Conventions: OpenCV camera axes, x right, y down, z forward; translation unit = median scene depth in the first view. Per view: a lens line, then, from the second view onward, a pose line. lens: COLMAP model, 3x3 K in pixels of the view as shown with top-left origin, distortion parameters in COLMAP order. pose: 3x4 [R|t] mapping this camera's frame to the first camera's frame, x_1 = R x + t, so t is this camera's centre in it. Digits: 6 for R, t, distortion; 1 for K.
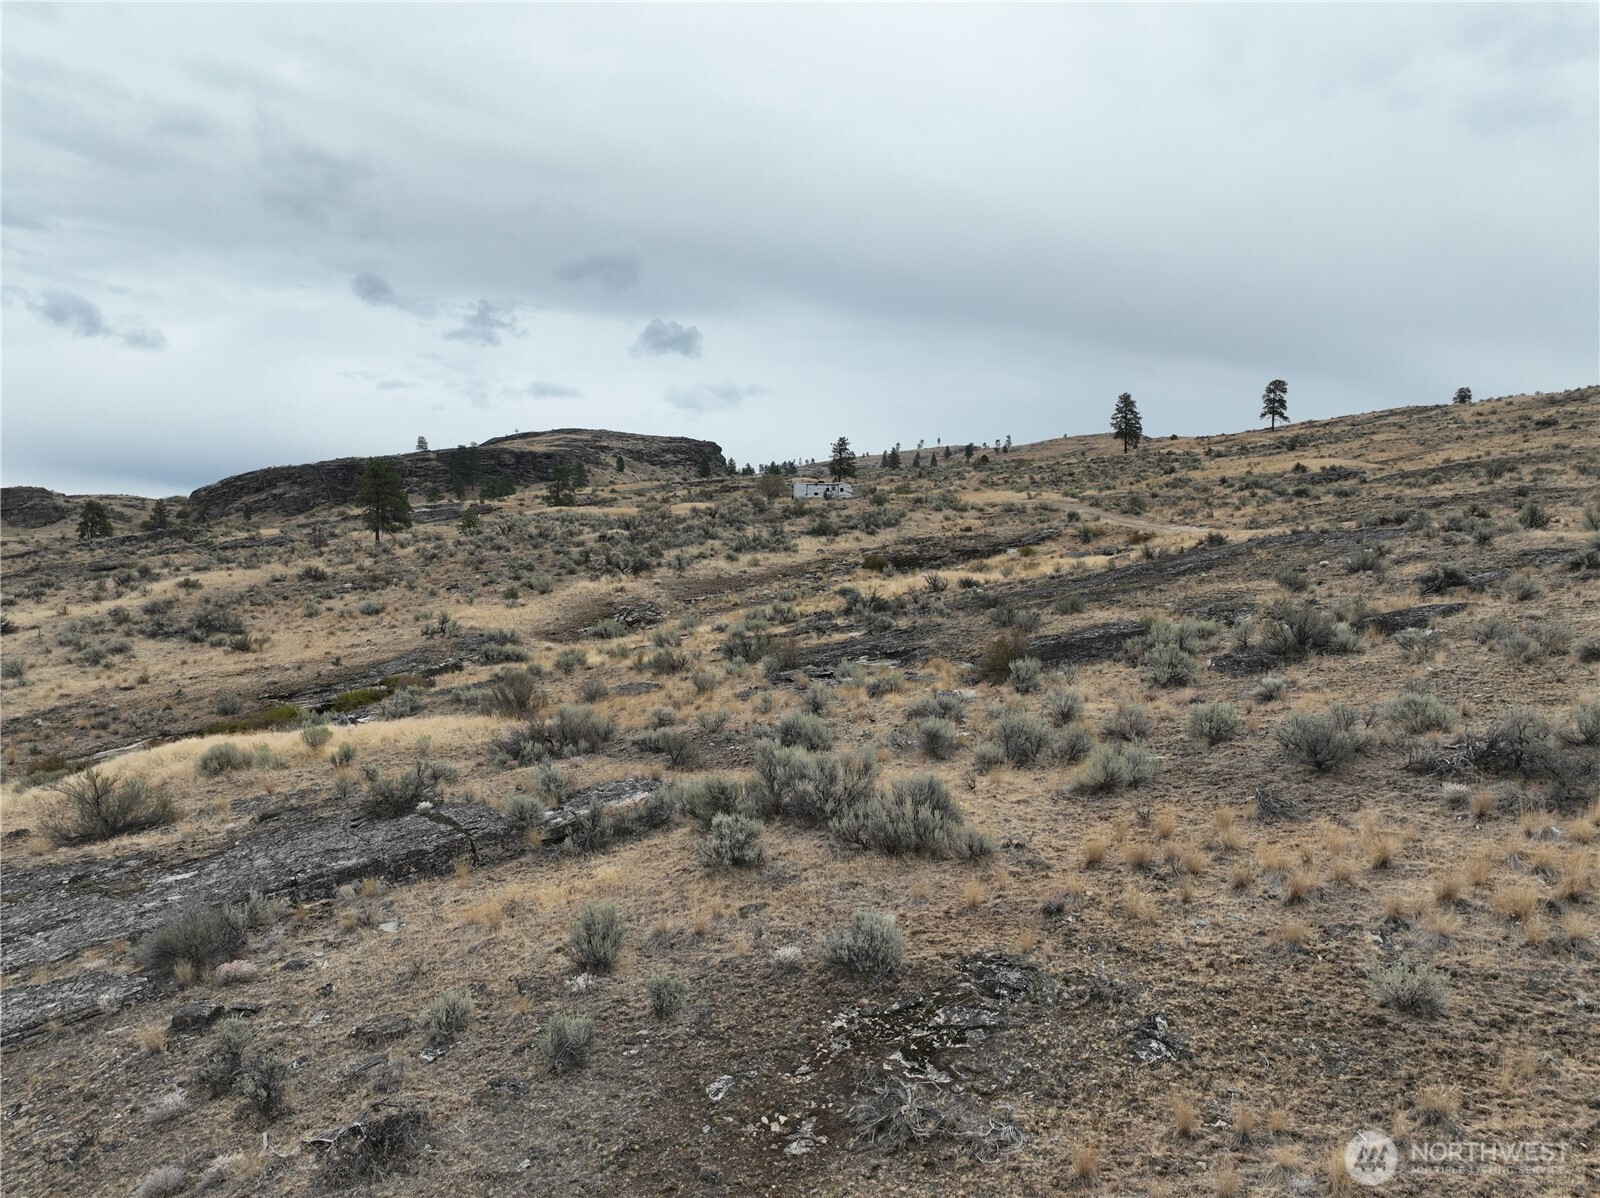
lens RADIAL K [[1128.4, 0, 825.8], [0, 1128.4, 579.5], [0, 0, 1]] dist [-0.000854, 0.018586]
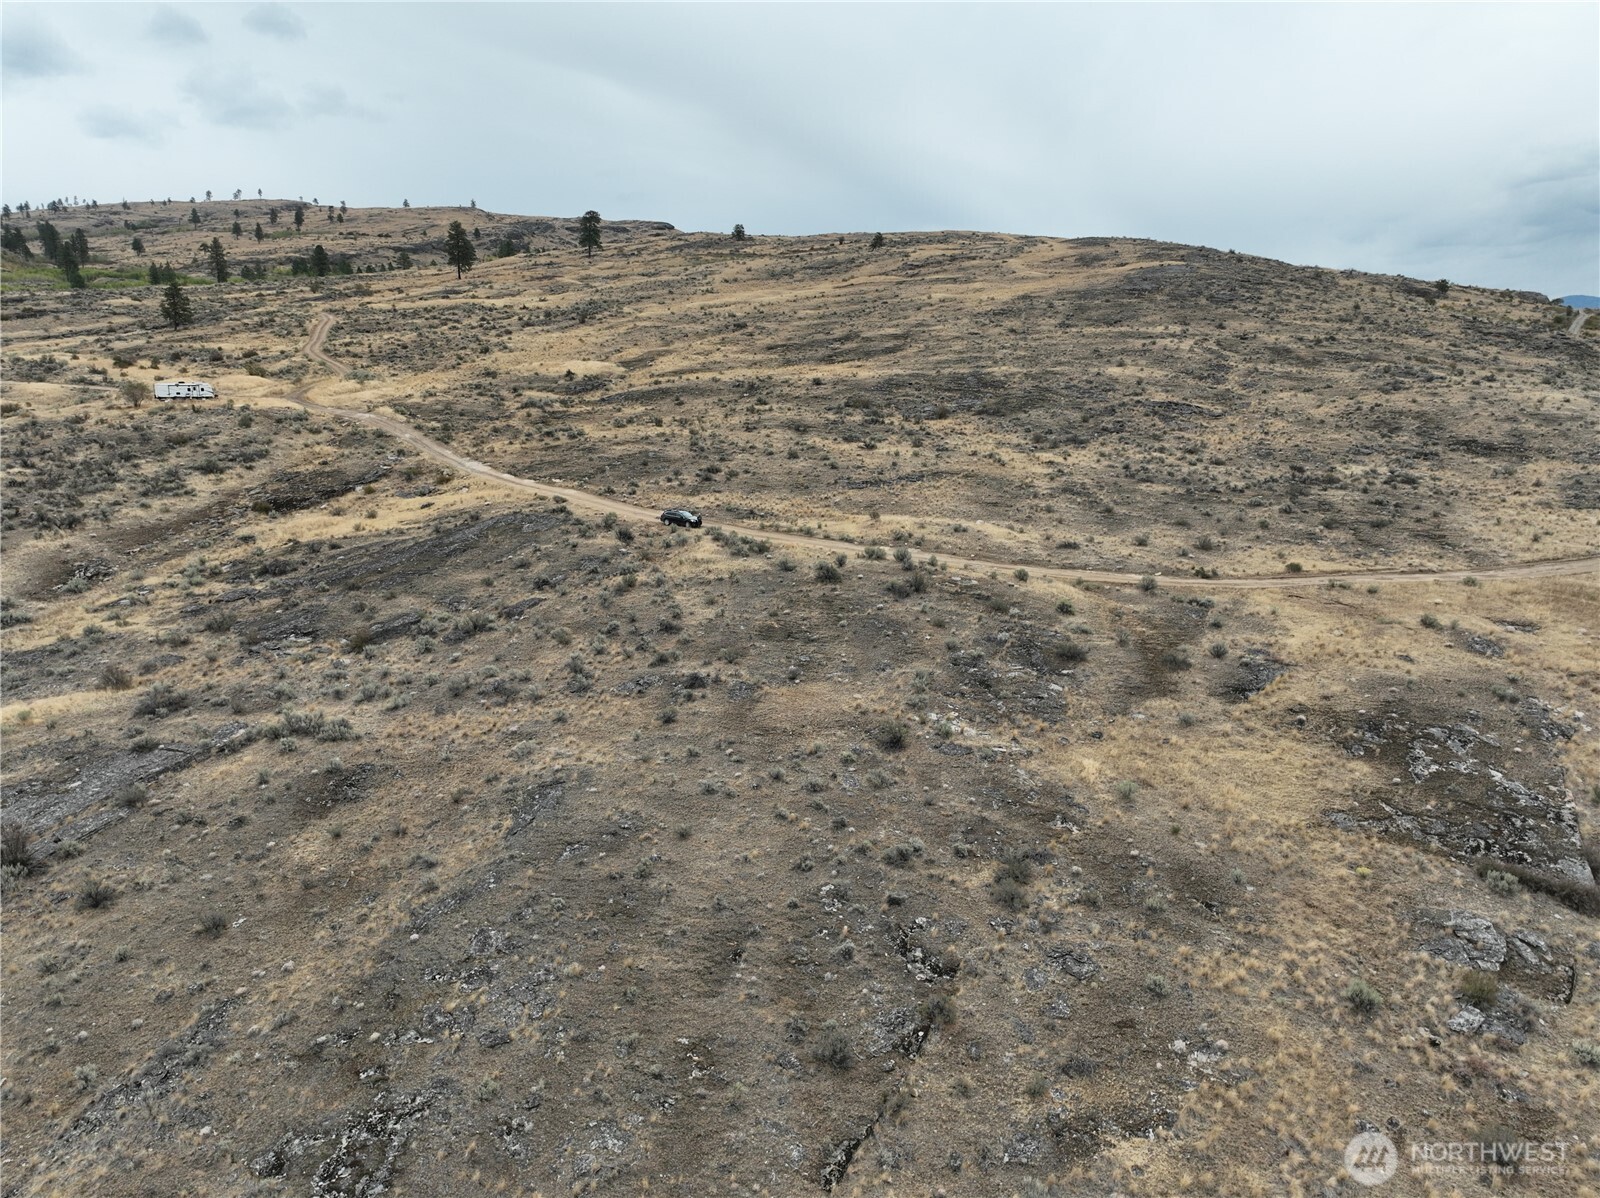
lens RADIAL K [[1128.4, 0, 797.3], [0, 1128.4, 591.9], [0, 0, 1]] dist [-0.000854, 0.018586]
pose [[0.864887, -0.104721, 0.490922, -0.191453], [-0.005211, 0.976071, 0.217391, -0.510218], [-0.501940, -0.190577, 0.843645, -1.363870]]
